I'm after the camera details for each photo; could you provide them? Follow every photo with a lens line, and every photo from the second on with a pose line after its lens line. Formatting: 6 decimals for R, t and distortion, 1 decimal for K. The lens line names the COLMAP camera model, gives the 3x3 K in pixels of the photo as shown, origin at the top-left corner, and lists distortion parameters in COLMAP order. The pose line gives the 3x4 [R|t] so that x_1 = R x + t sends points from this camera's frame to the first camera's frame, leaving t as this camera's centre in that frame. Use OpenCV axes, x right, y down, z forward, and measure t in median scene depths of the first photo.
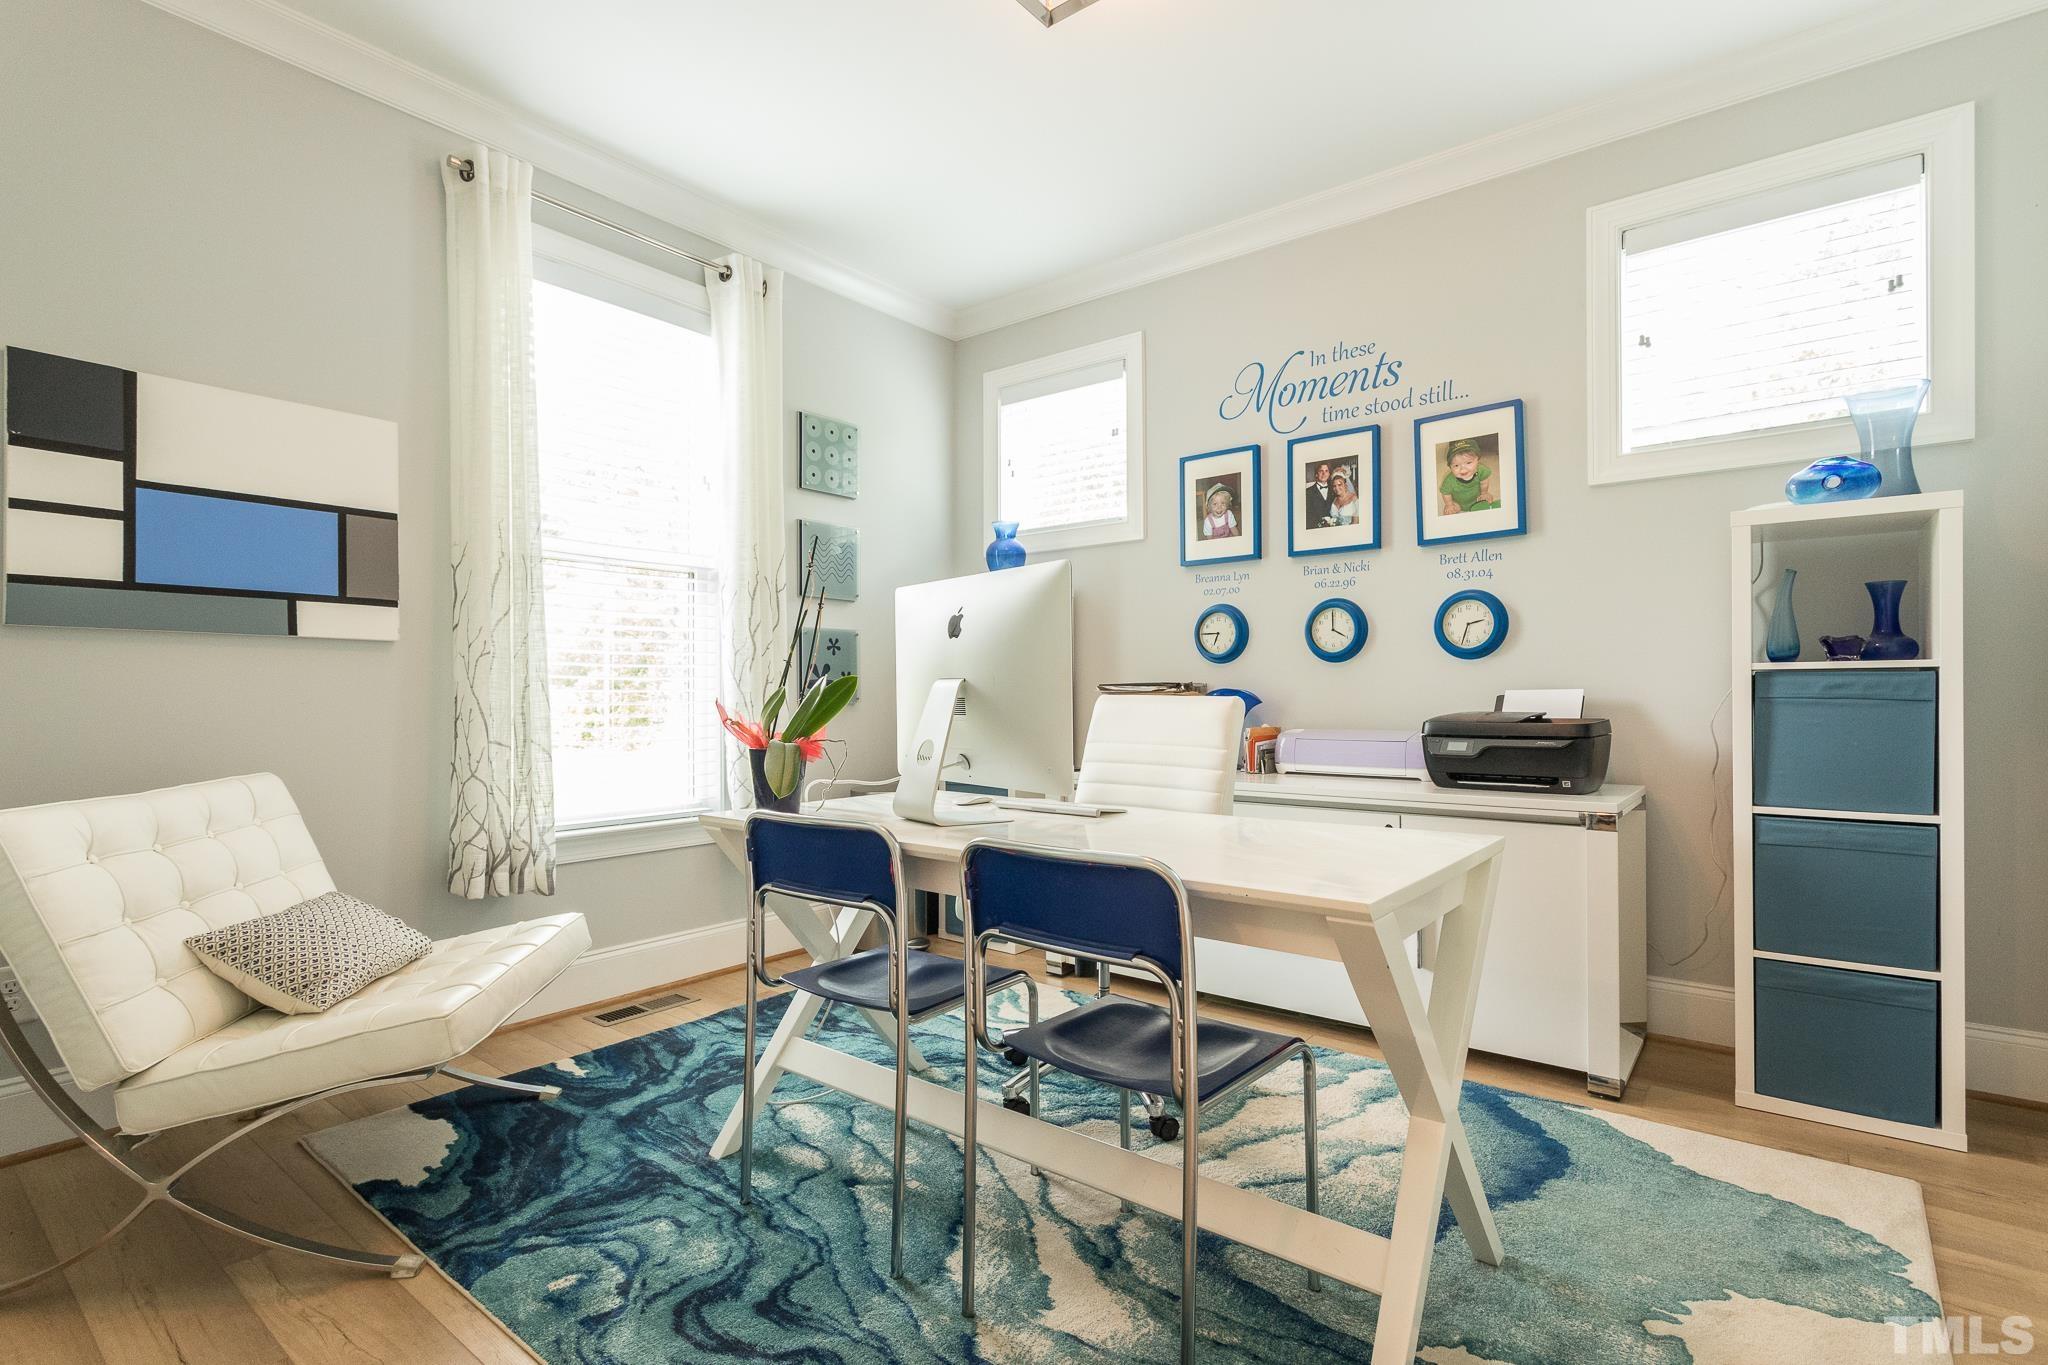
lens RADIAL K [[980.4, 0, 1020.6], [0, 980.4, 683.0], [0, 0, 1]] dist [-0.003144, -0.000608]
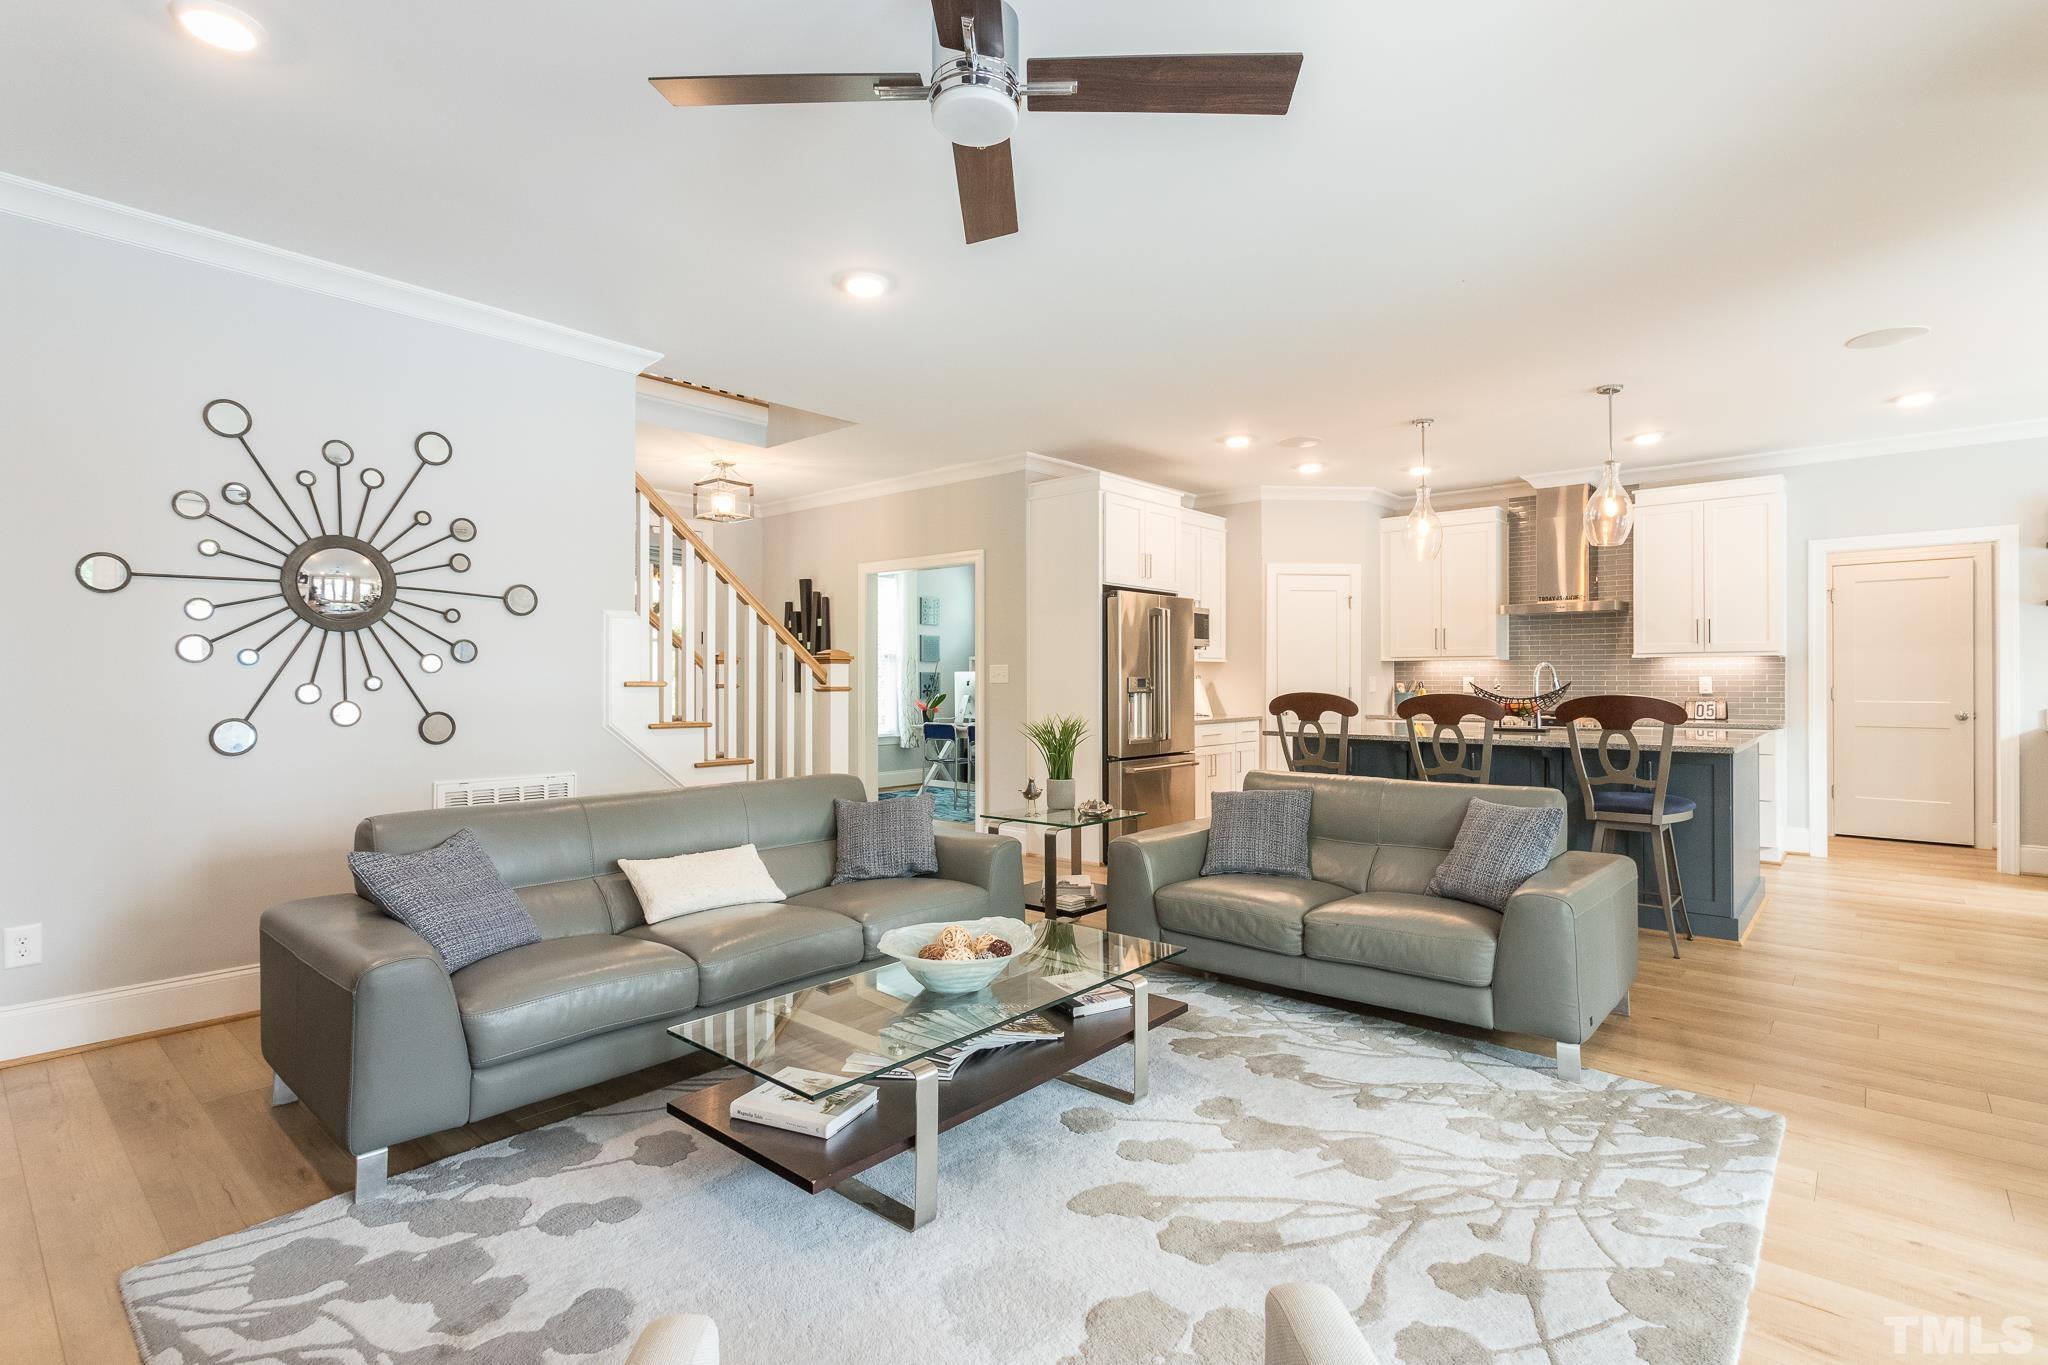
lens RADIAL K [[980.4, 0, 1027.0], [0, 980.4, 686.7], [0, 0, 1]] dist [-0.003144, -0.000608]
pose [[0.998596, -0.006775, -0.052539, 0.456250], [0.006729, 0.999977, -0.001040, -0.023361], [0.052545, 0.000685, 0.998618, -3.600213]]
